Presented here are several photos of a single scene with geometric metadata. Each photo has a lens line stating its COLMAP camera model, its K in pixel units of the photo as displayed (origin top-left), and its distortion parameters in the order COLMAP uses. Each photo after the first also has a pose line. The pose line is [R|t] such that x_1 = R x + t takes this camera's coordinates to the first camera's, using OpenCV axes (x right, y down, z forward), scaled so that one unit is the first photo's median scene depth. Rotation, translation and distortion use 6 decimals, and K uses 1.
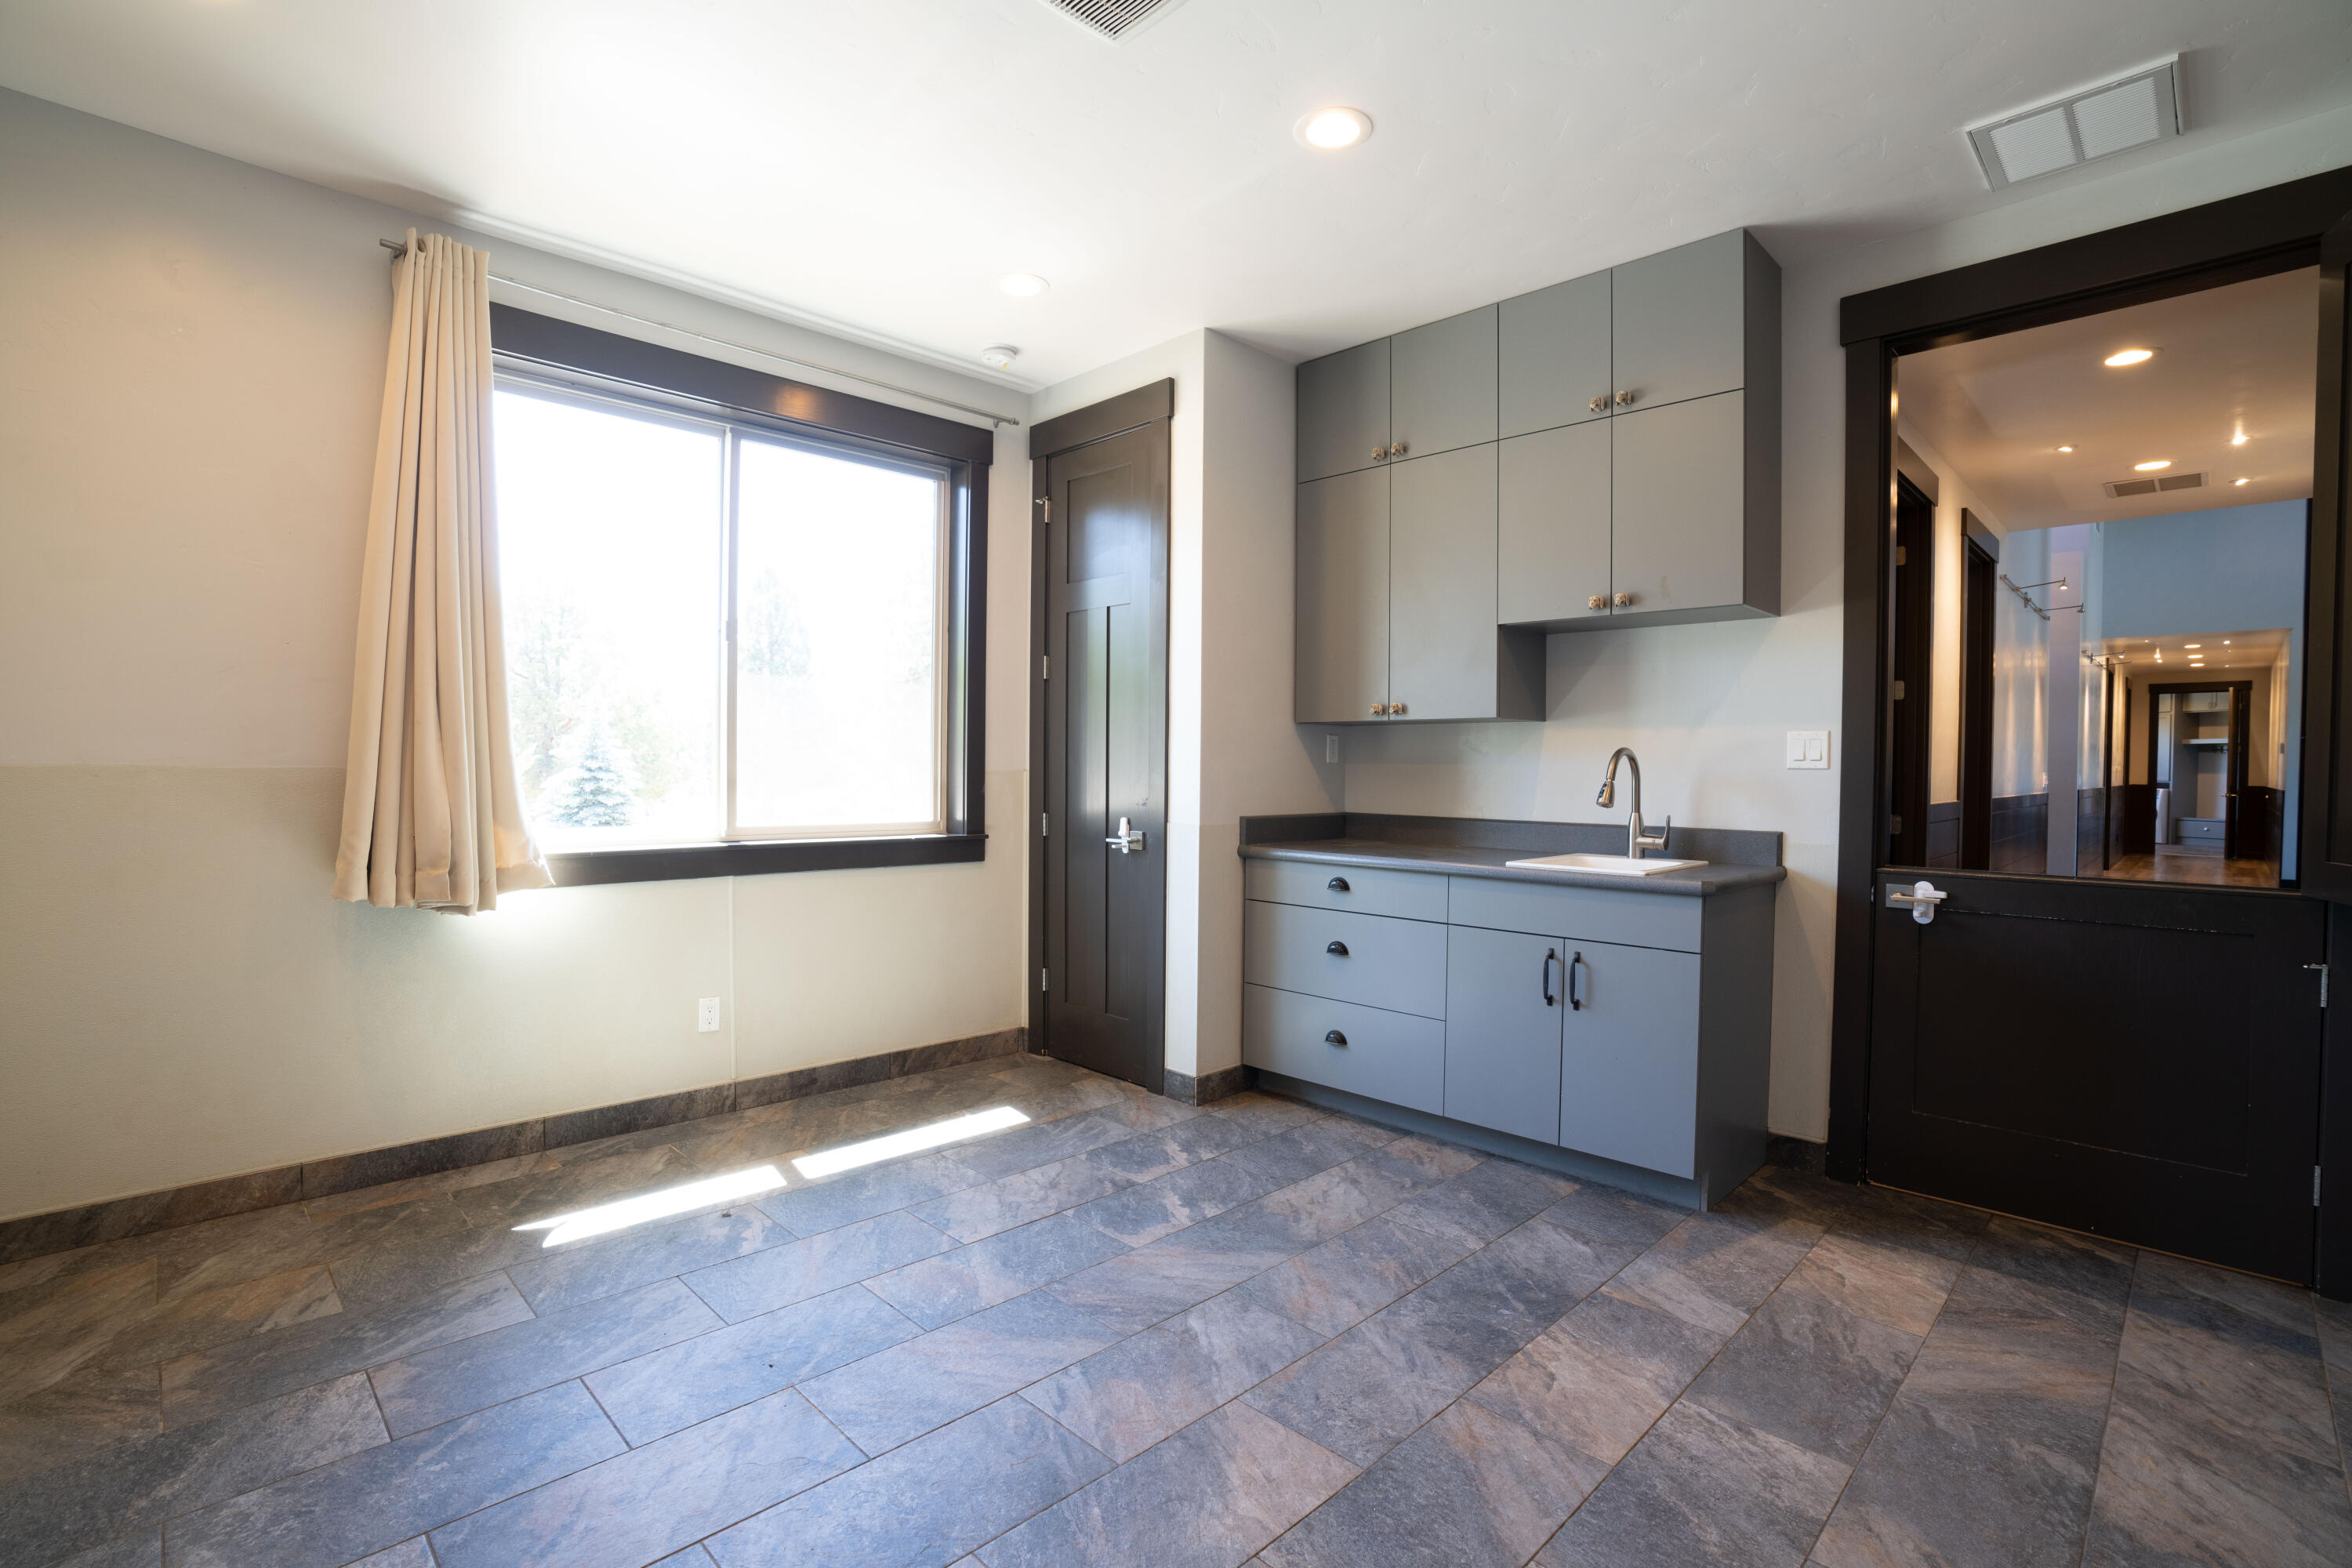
lens RADIAL K [[1086.6, 0, 1156.2], [0, 1086.6, 774.6], [0, 0, 1]] dist [-0.067176, 0.024457]
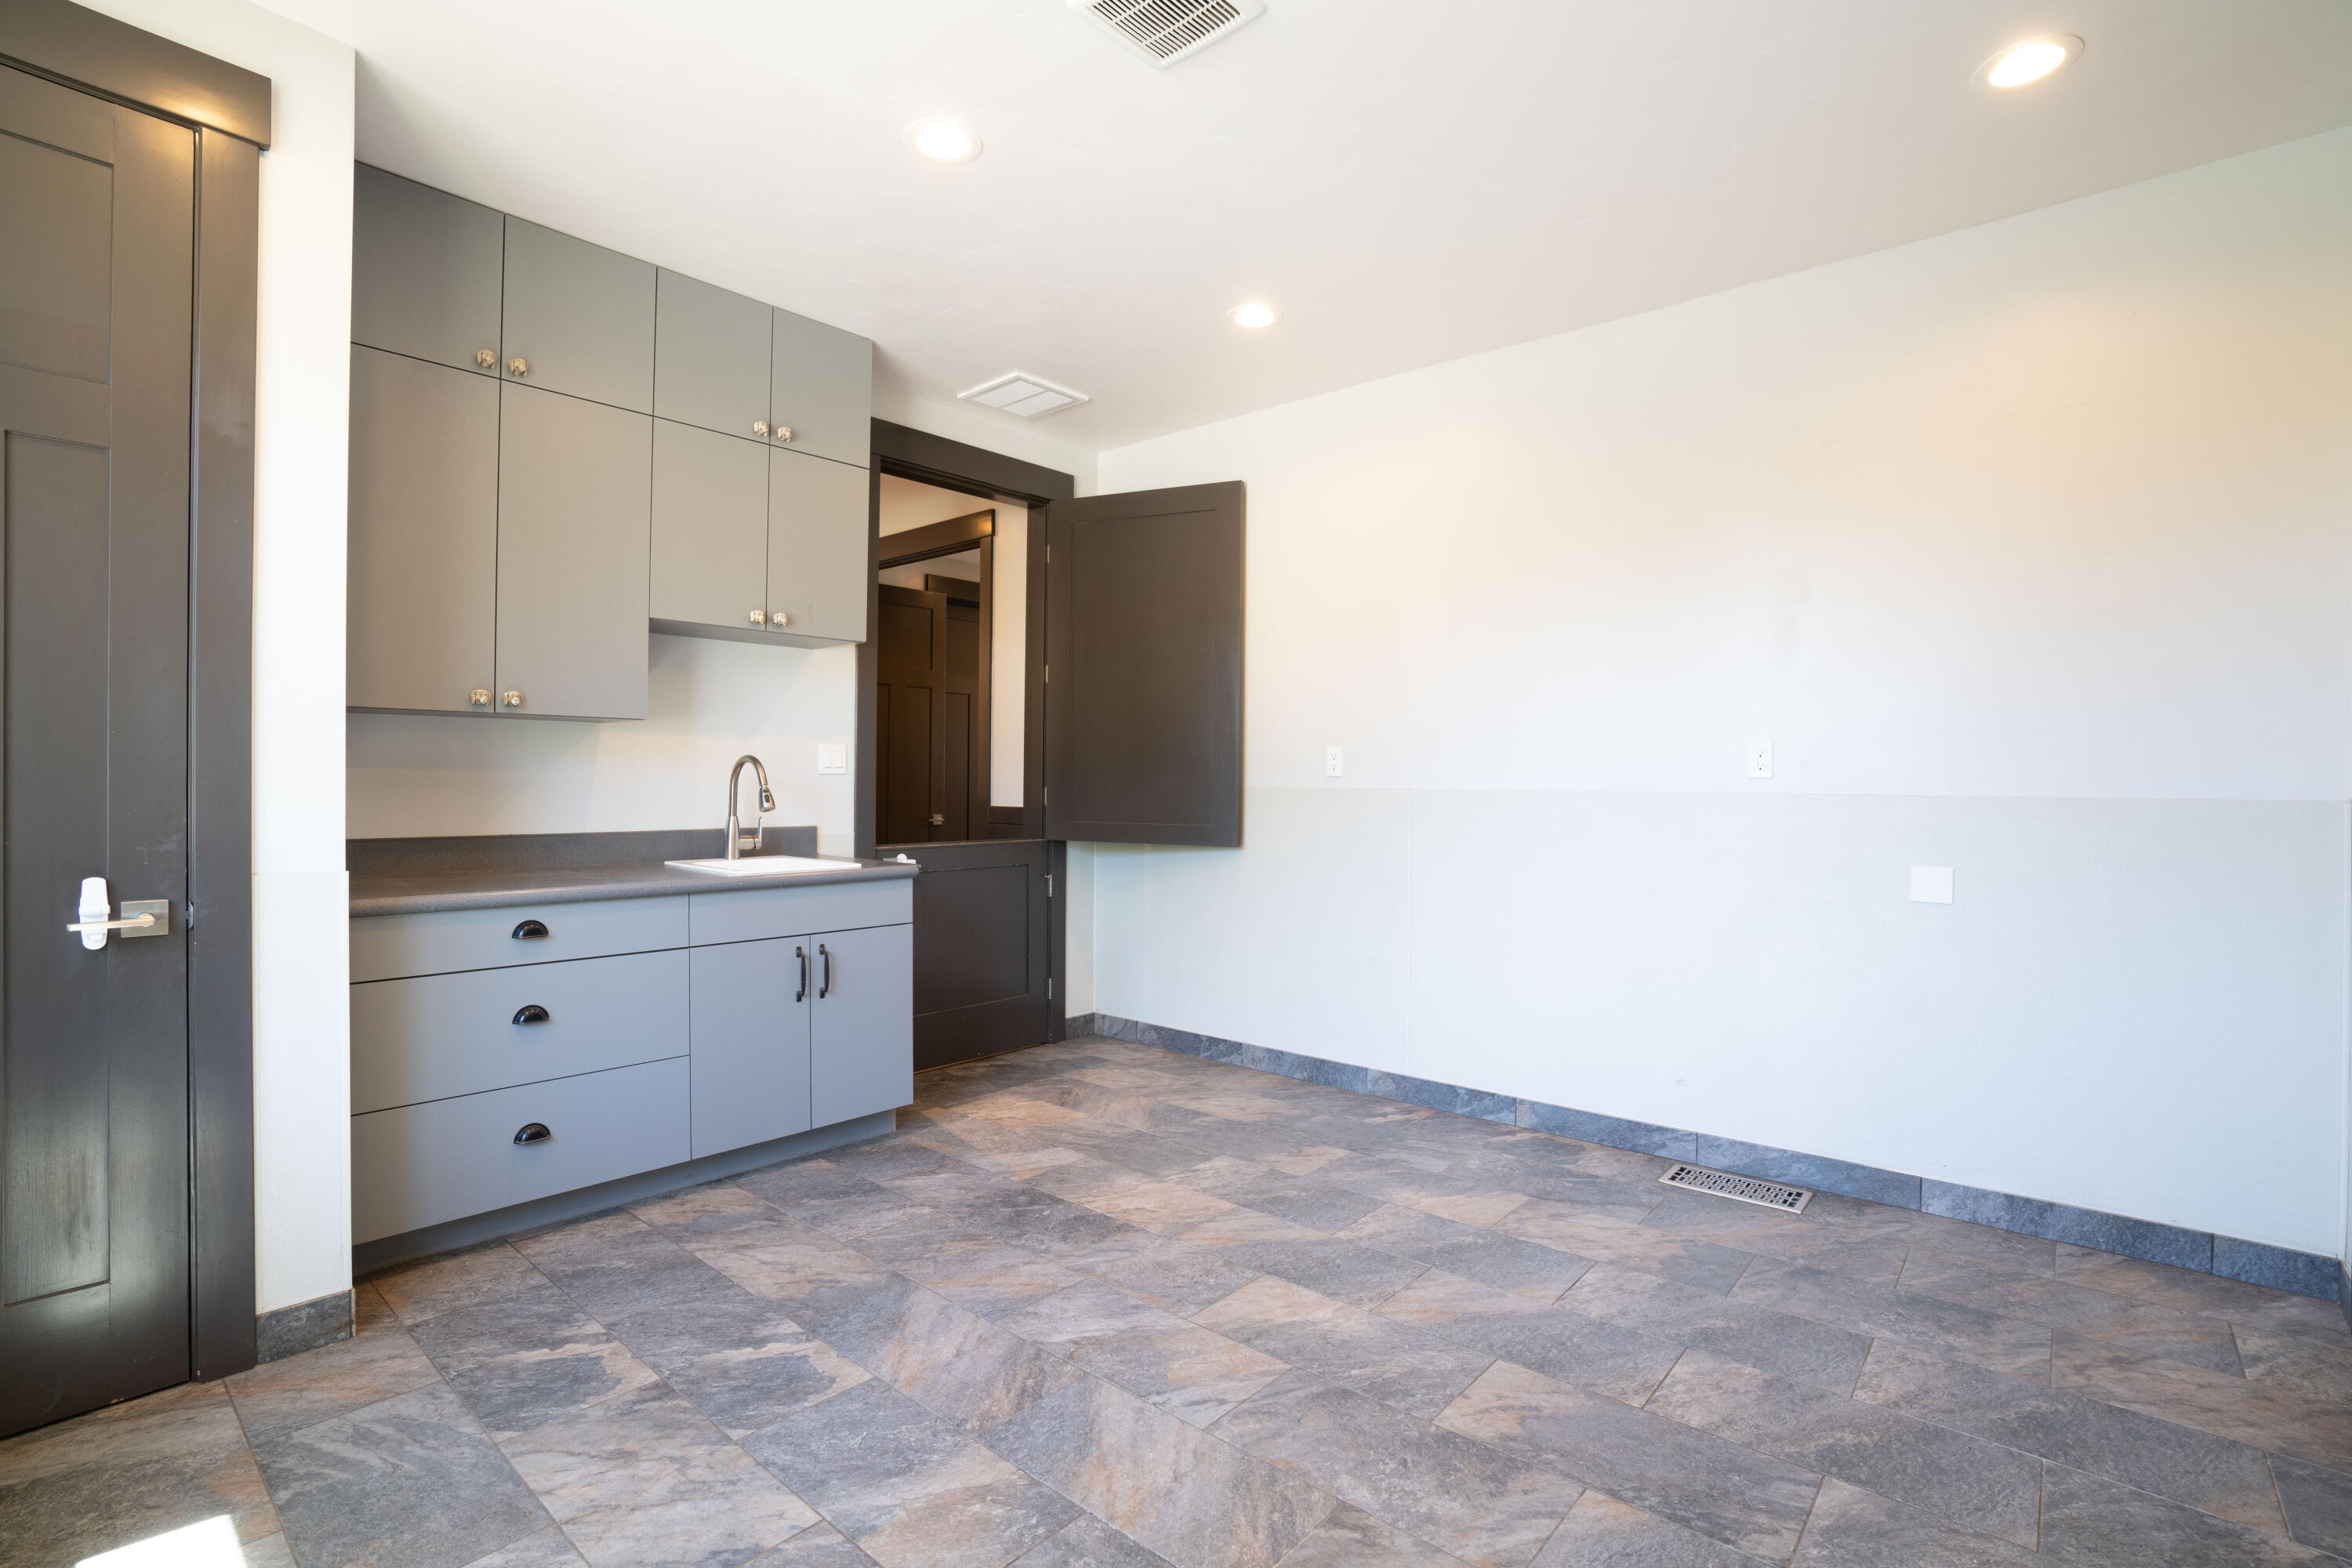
lens RADIAL K [[1086.6, 0, 1174.7], [0, 1086.6, 780.7], [0, 0, 1]] dist [-0.067176, 0.024457]
pose [[-0.090406, -0.009796, 0.995857, -0.777166], [-0.002068, 0.999951, 0.009648, -0.012966], [-0.995903, -0.001187, -0.090422, 0.797308]]
